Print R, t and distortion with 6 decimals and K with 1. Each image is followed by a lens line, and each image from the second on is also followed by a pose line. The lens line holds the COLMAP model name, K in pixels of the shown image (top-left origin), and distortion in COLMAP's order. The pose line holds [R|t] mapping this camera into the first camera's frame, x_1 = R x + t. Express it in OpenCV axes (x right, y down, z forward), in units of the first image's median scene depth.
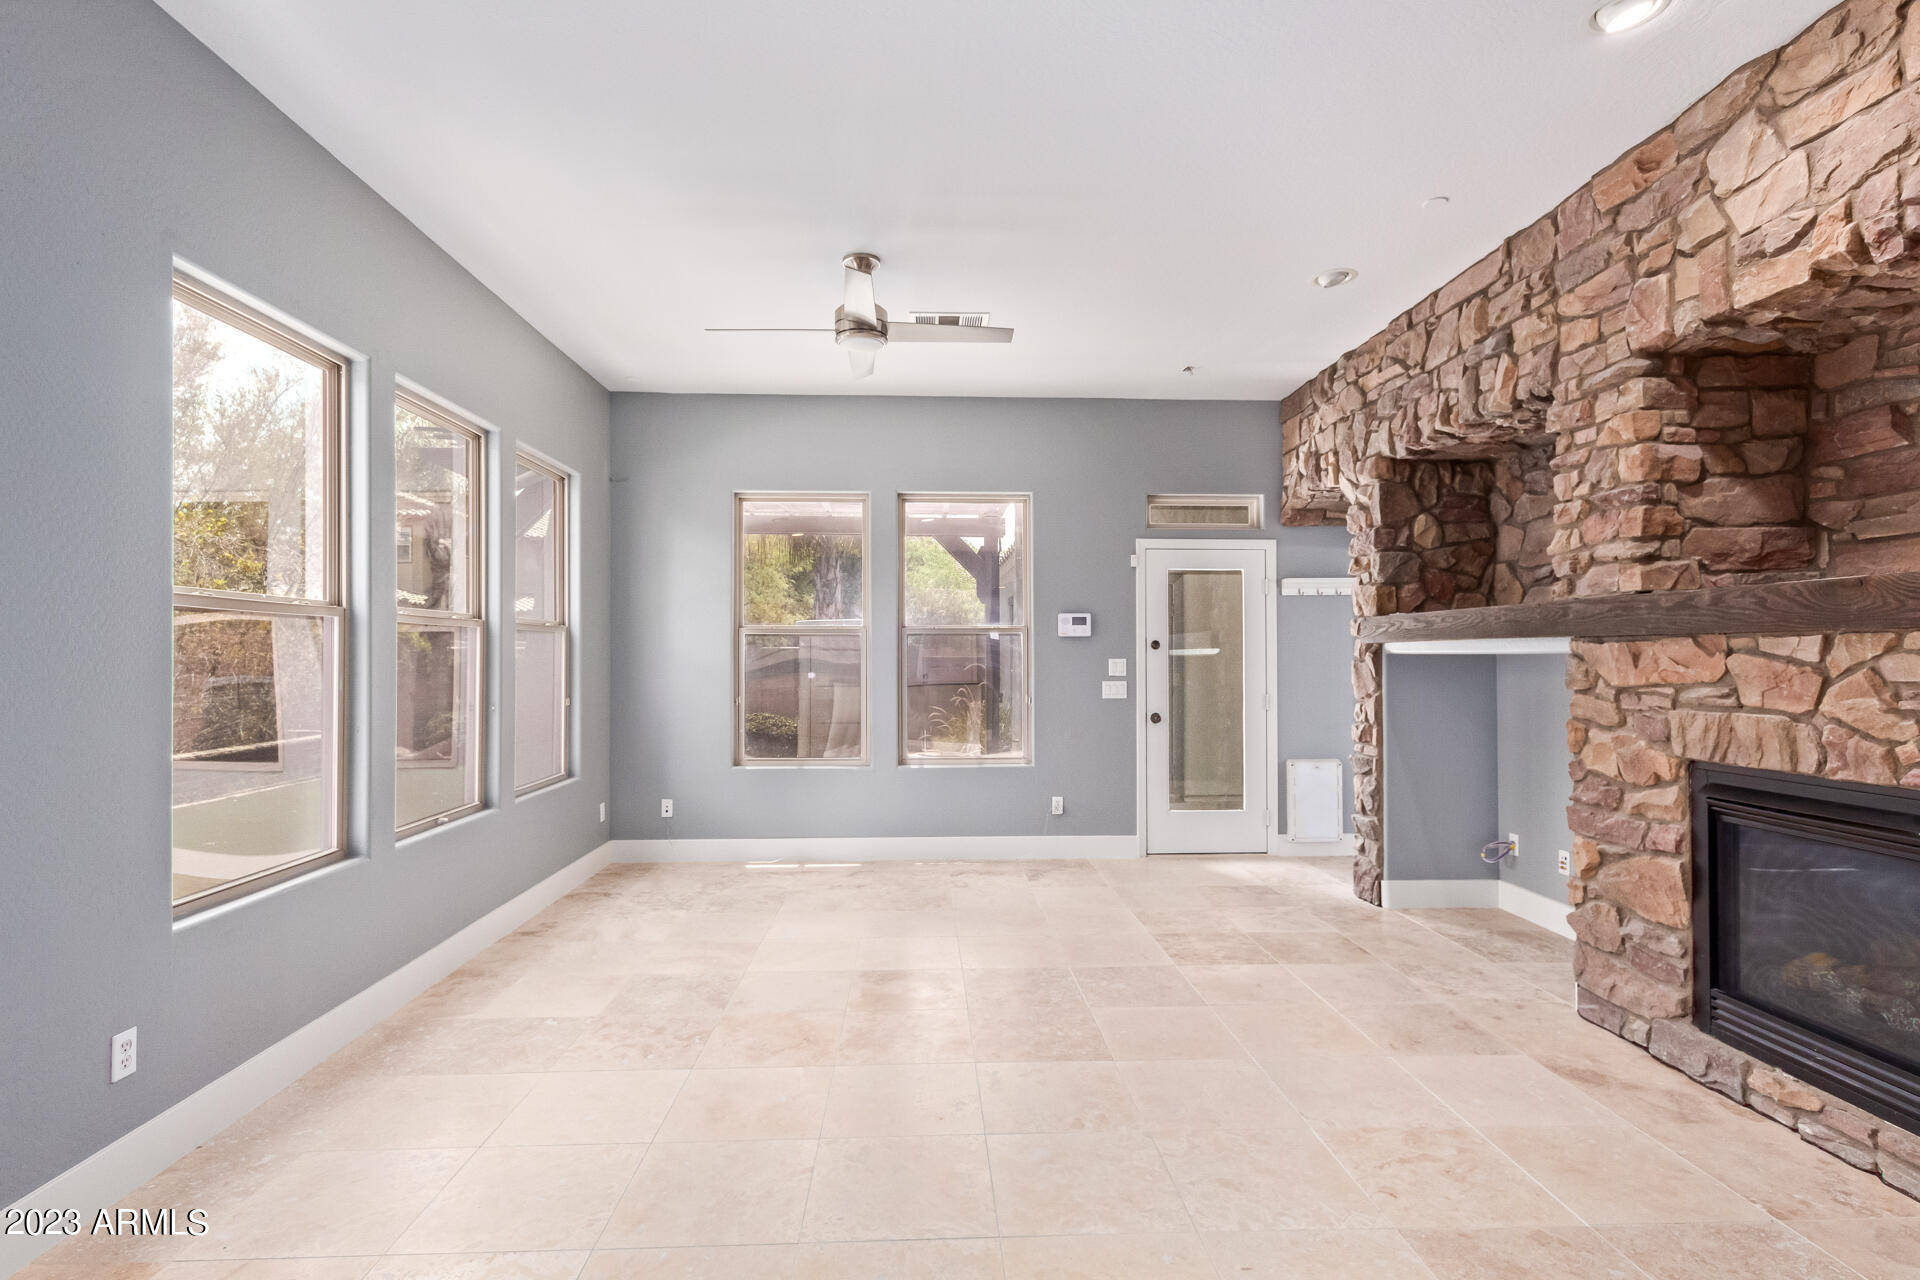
lens RADIAL K [[925.0, 0, 964.8], [0, 925.0, 641.3], [0, 0, 1]] dist [0.029435, -0.012786]
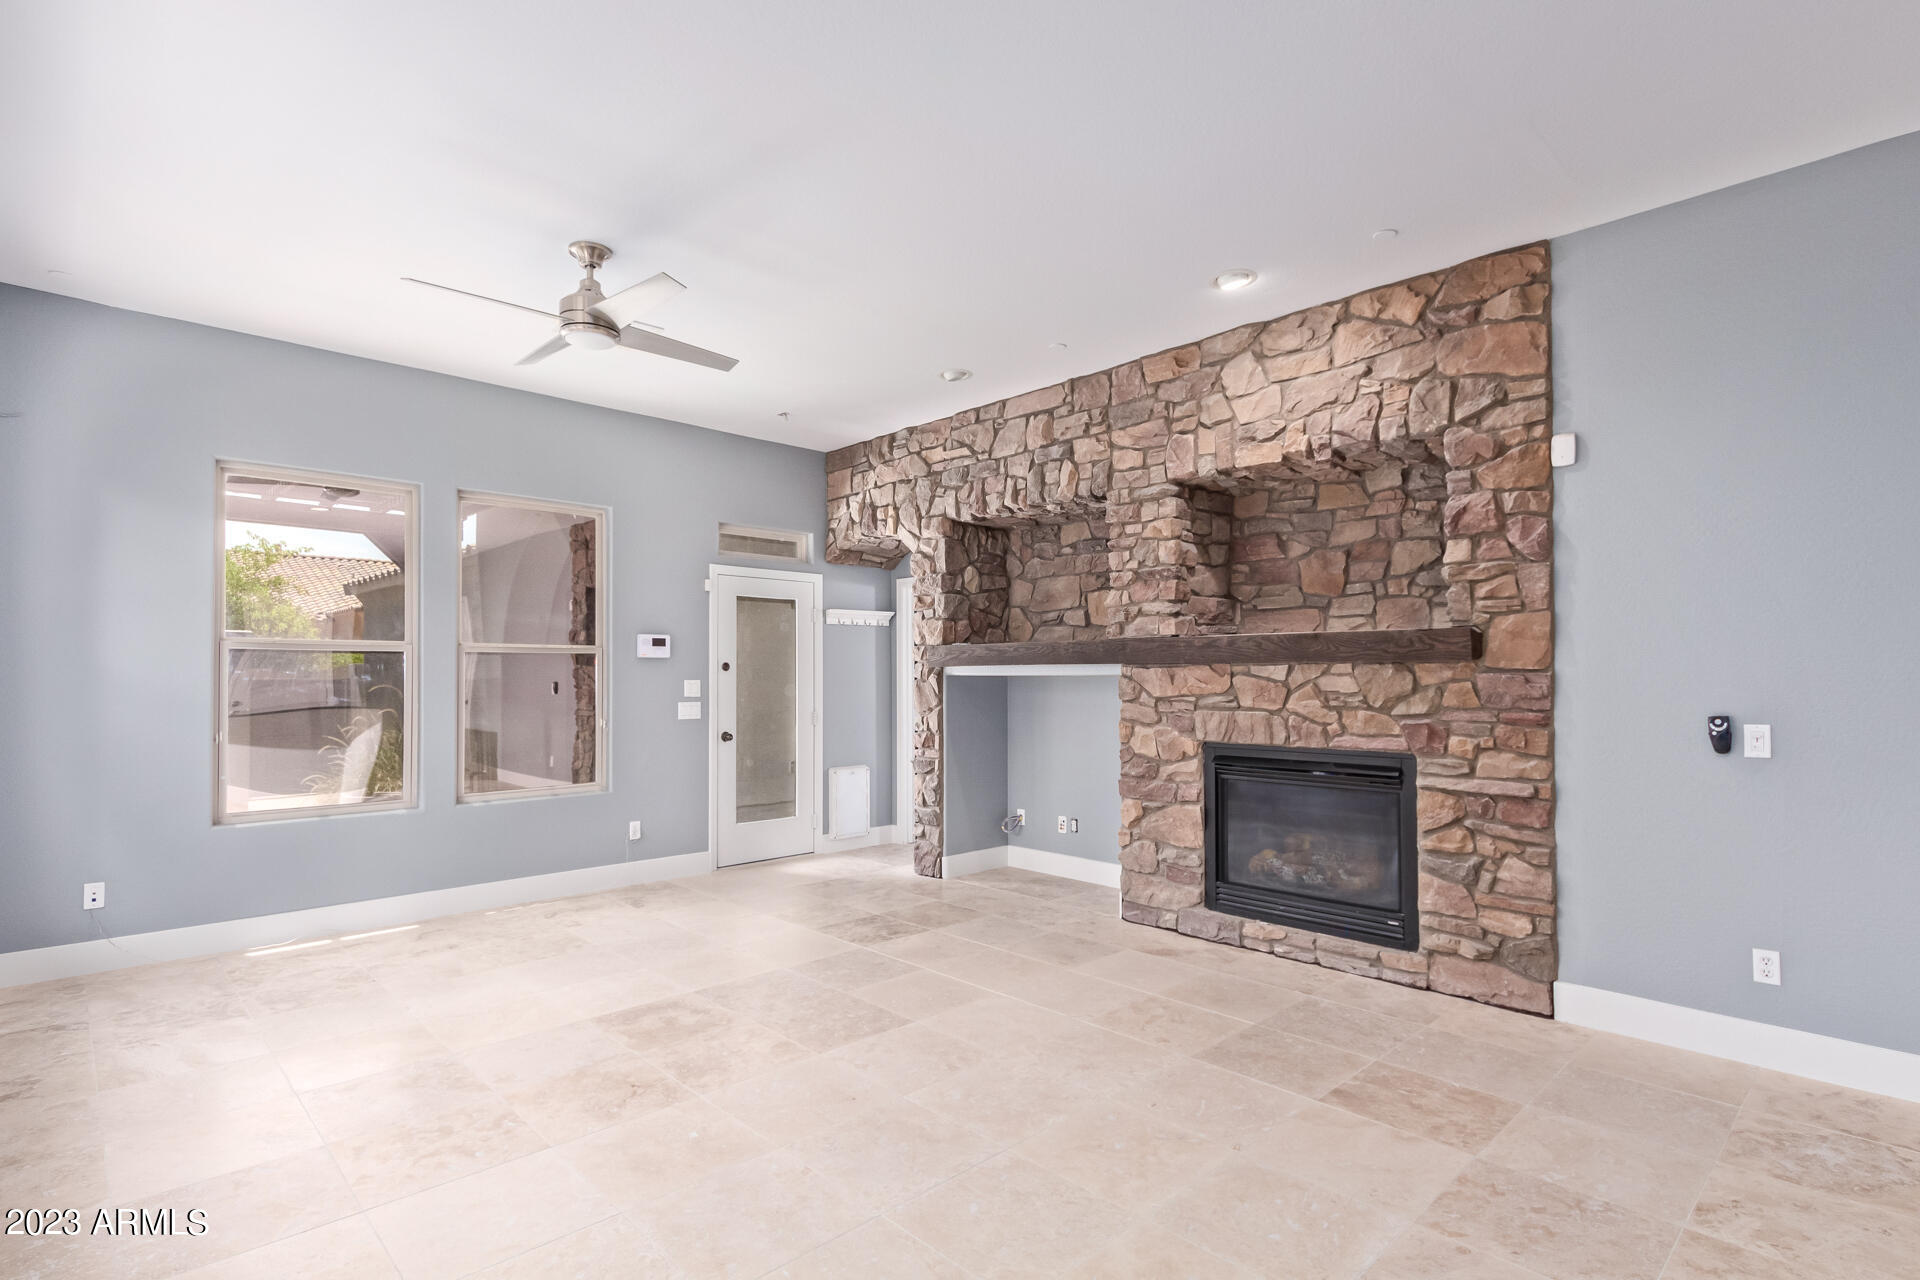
lens RADIAL K [[926.4, 0, 958.4], [0, 926.4, 657.1], [0, 0, 1]] dist [0.022498, -0.009618]
pose [[0.754722, 0.013352, 0.655909, -0.520106], [-0.009556, 0.999911, -0.009359, 0.000769], [-0.655975, 0.000796, 0.754782, 0.071107]]
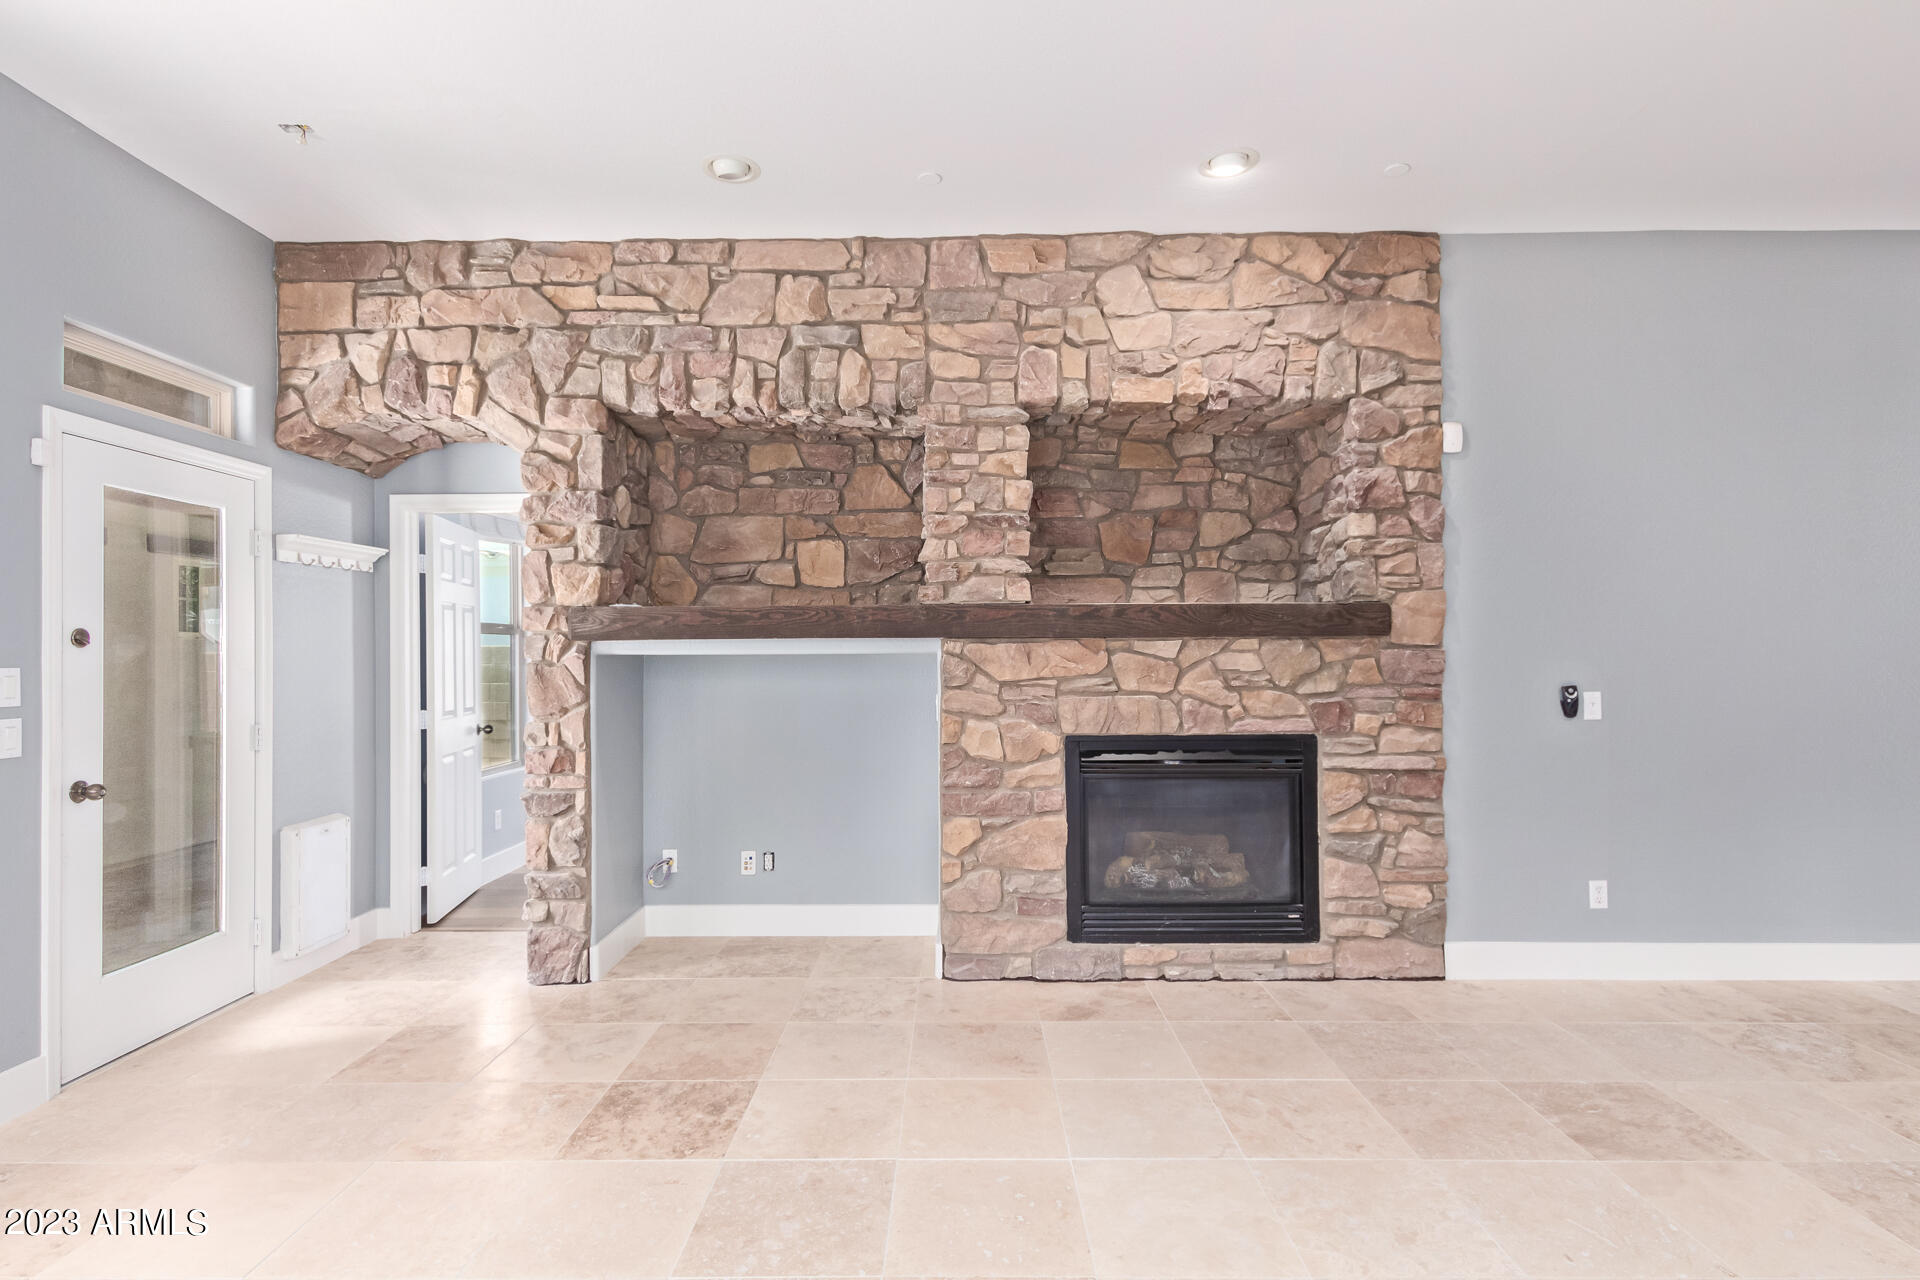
lens RADIAL K [[929.2, 0, 953.6], [0, 929.2, 641.3], [0, 0, 1]] dist [0.012191, -0.001411]
pose [[0.061027, 0.013776, 0.998041, -0.456388], [-0.009760, 0.999865, -0.013204, 0.014137], [-0.998088, -0.008935, 0.061153, 0.960924]]
